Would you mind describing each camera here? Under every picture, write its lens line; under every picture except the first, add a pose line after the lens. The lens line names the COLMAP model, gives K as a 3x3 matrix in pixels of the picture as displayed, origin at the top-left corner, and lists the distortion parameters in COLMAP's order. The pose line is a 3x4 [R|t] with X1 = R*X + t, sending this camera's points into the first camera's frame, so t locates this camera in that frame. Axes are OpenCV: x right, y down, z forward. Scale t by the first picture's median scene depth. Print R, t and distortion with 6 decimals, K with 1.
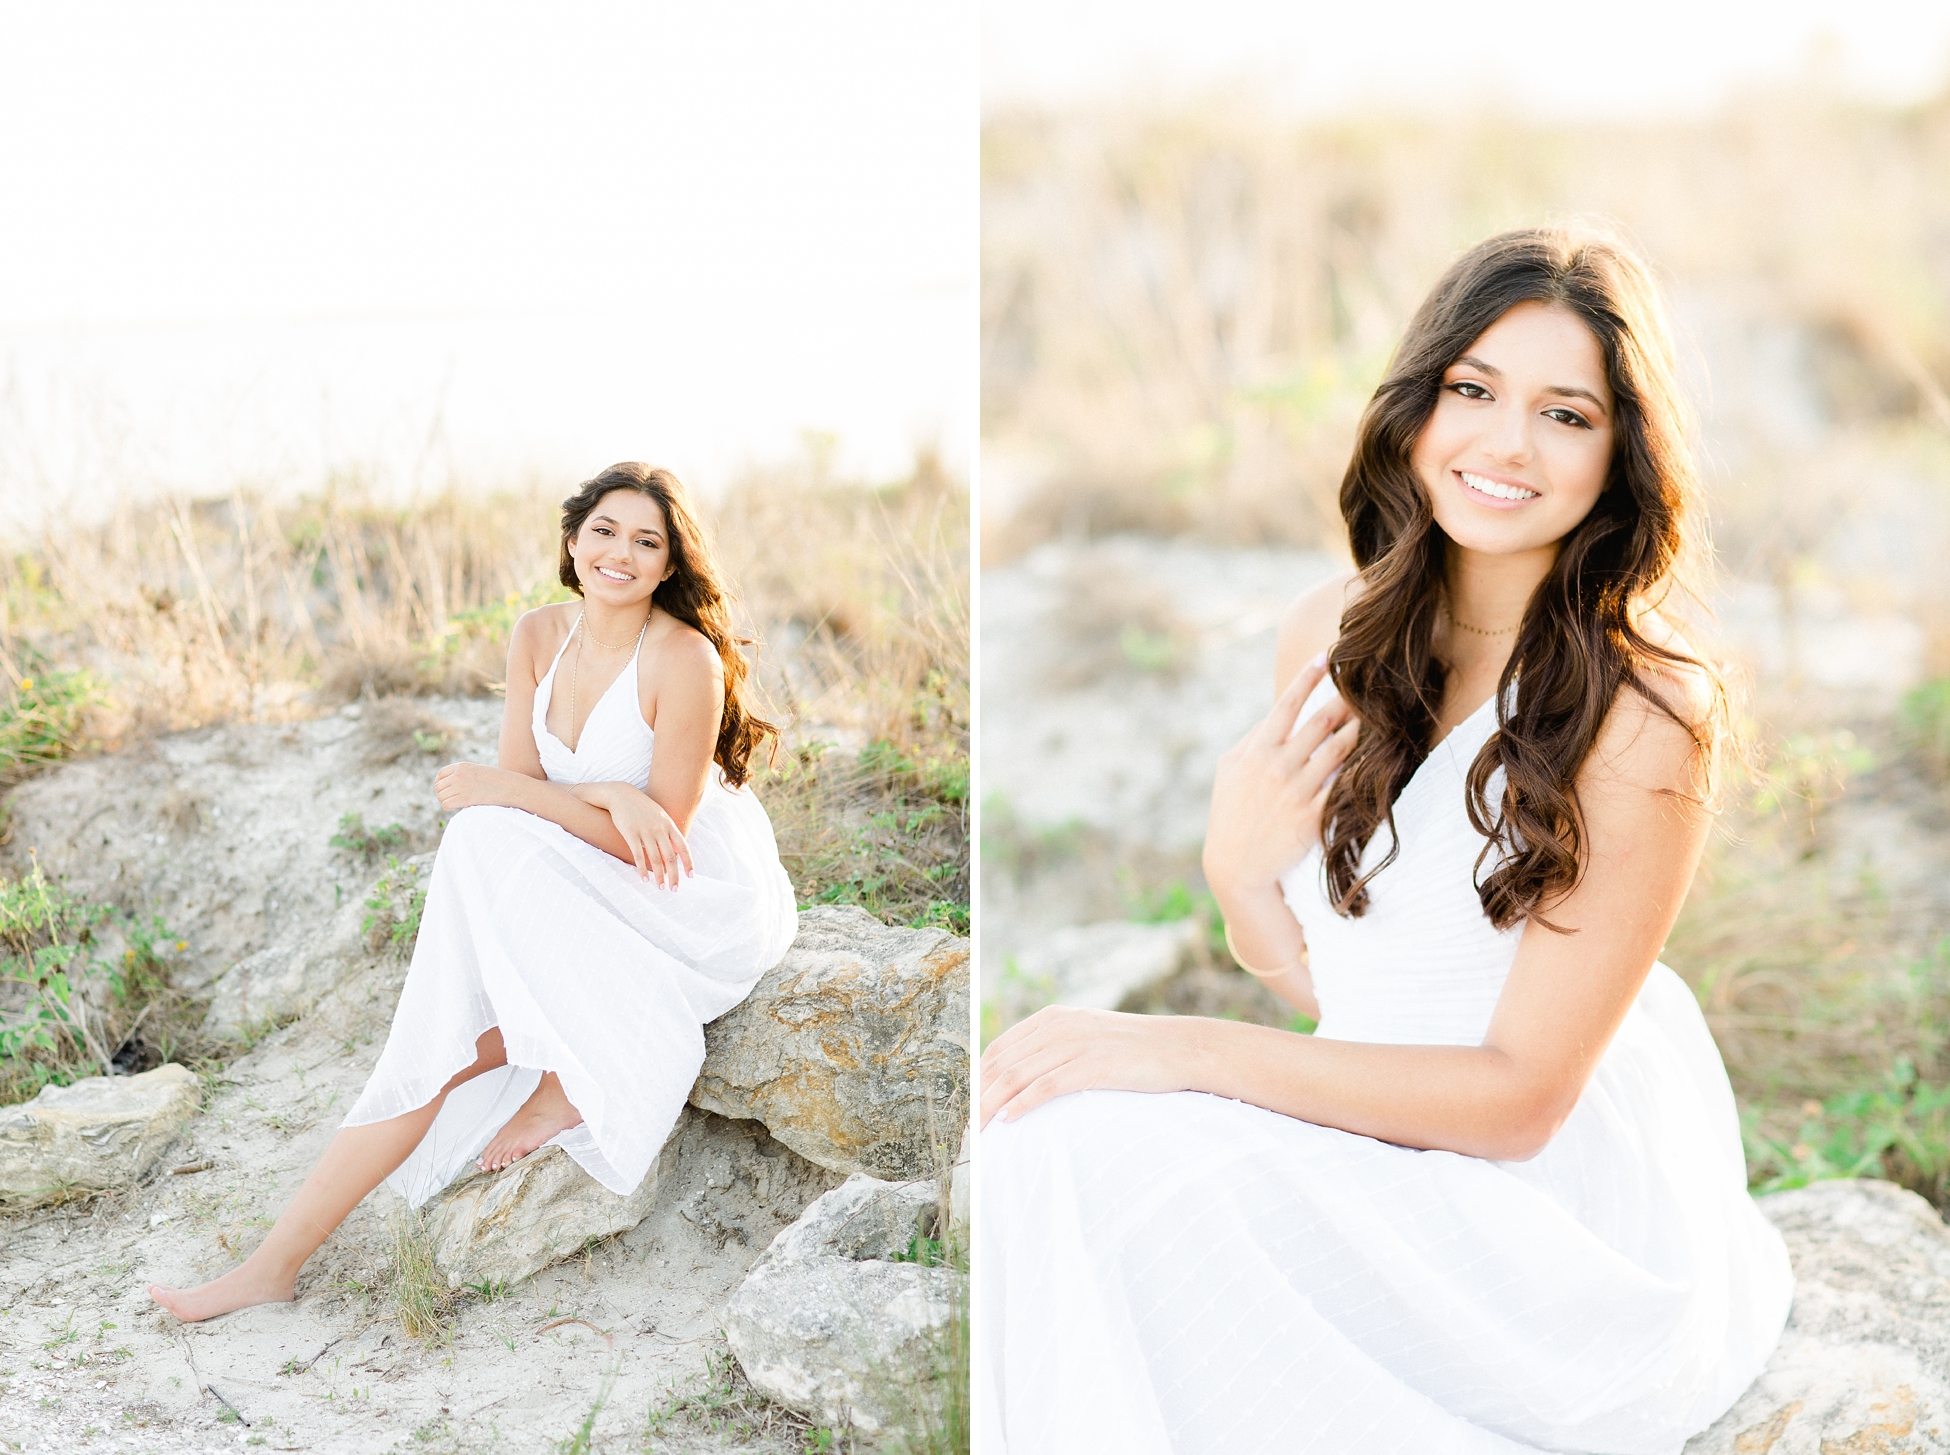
lens RADIAL K [[4689.0, 0, 975.0], [0, 4689.0, 727.5], [0, 0, 1]] dist [-0.315912, 0.636025]
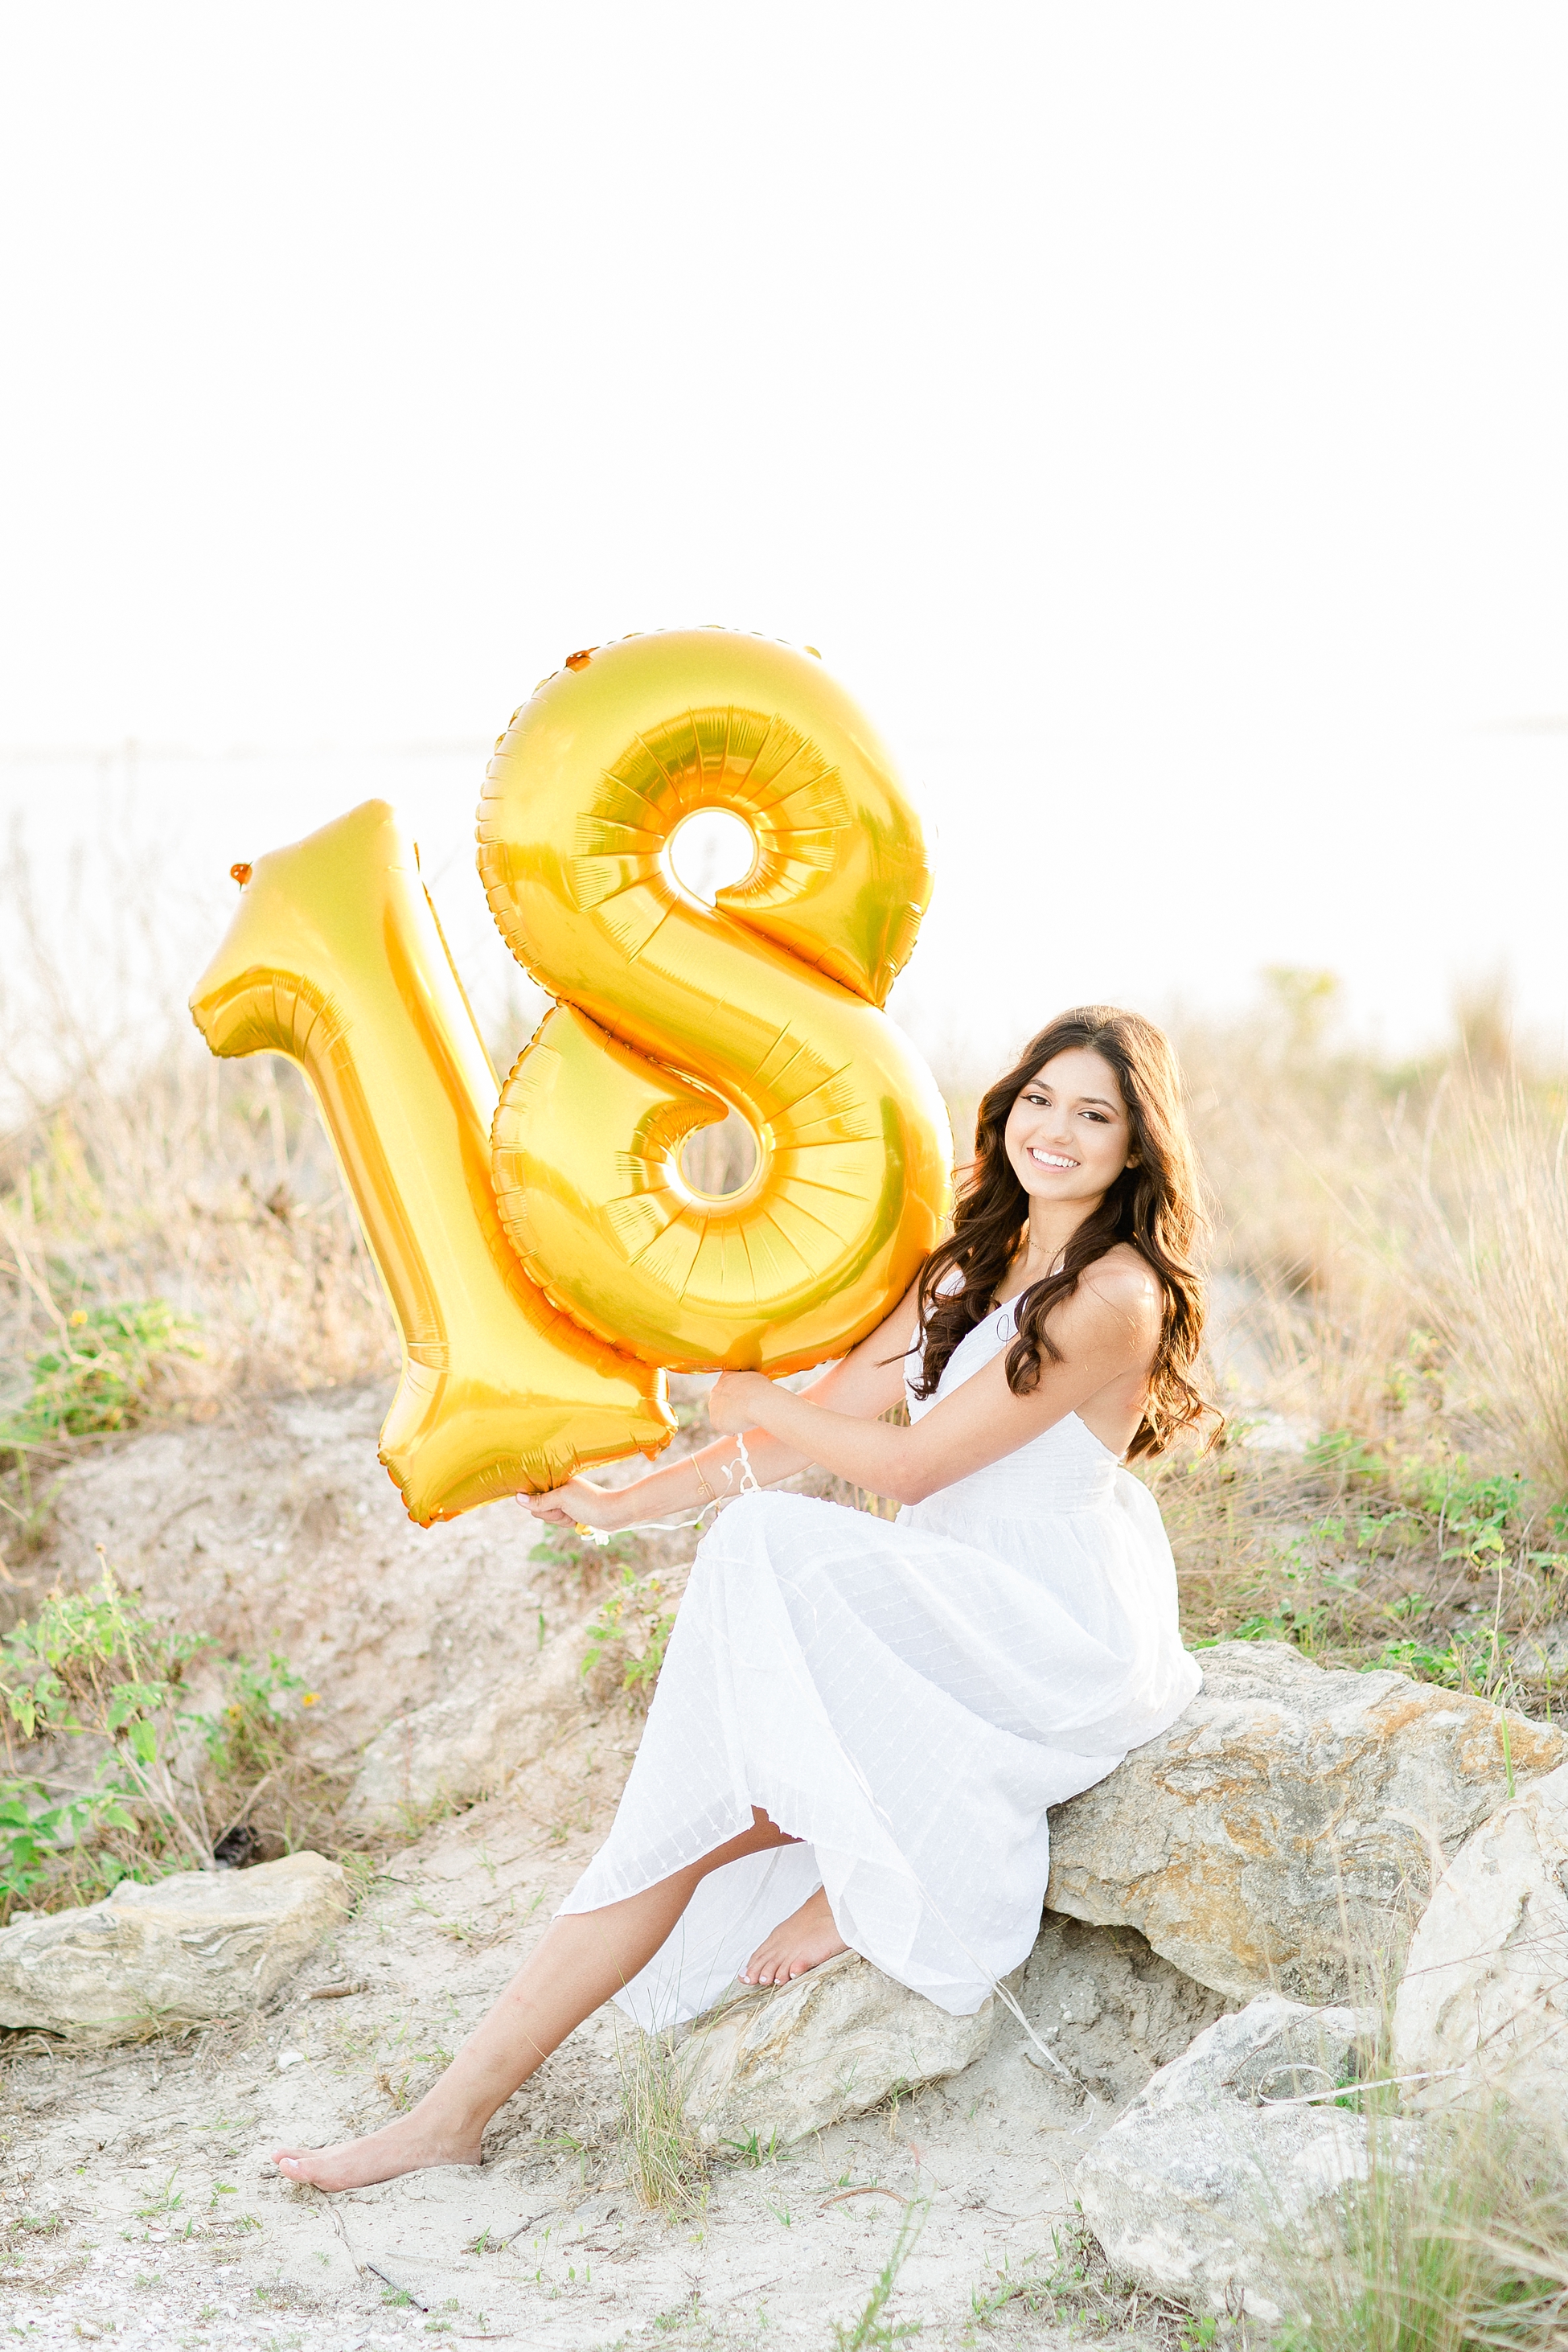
lens RADIAL K [[5536.8, 0, 782.5], [0, 5536.8, 946.1], [0, 0, 1]] dist [0.703448, 0.139634]
pose [[0.993878, 0.022392, -0.108191, -0.009561], [-0.029835, 0.997261, -0.067679, -0.006779], [0.106380, 0.070492, 0.991824, 0.120418]]
